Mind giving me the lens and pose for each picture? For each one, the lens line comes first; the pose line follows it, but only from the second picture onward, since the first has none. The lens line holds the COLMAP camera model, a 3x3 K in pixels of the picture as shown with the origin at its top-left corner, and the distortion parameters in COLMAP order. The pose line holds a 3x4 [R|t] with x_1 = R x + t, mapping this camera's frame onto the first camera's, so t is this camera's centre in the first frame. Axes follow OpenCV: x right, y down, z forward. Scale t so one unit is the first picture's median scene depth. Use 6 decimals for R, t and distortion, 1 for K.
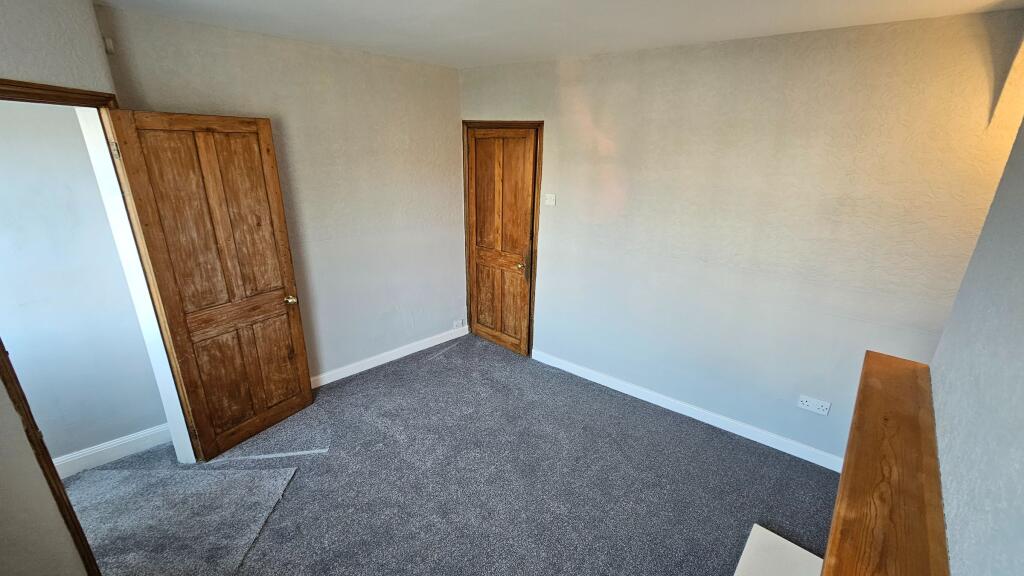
lens RADIAL K [[417.3, 0, 511.8], [0, 417.3, 290.6], [0, 0, 1]] dist [-0.000912, 0.000437]
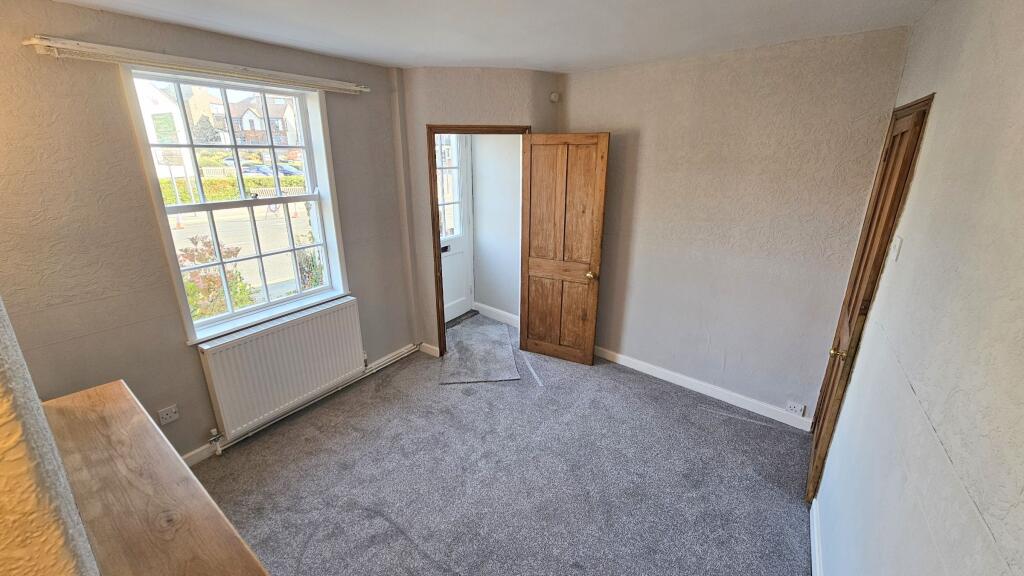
lens RADIAL K [[417.3, 0, 512.5], [0, 417.3, 292.4], [0, 0, 1]] dist [-0.000912, 0.000437]
pose [[0.064933, 0.294877, -0.953326, 0.734112], [-0.328029, 0.908558, 0.258687, -0.195877], [0.942433, 0.295922, 0.155724, 0.652793]]
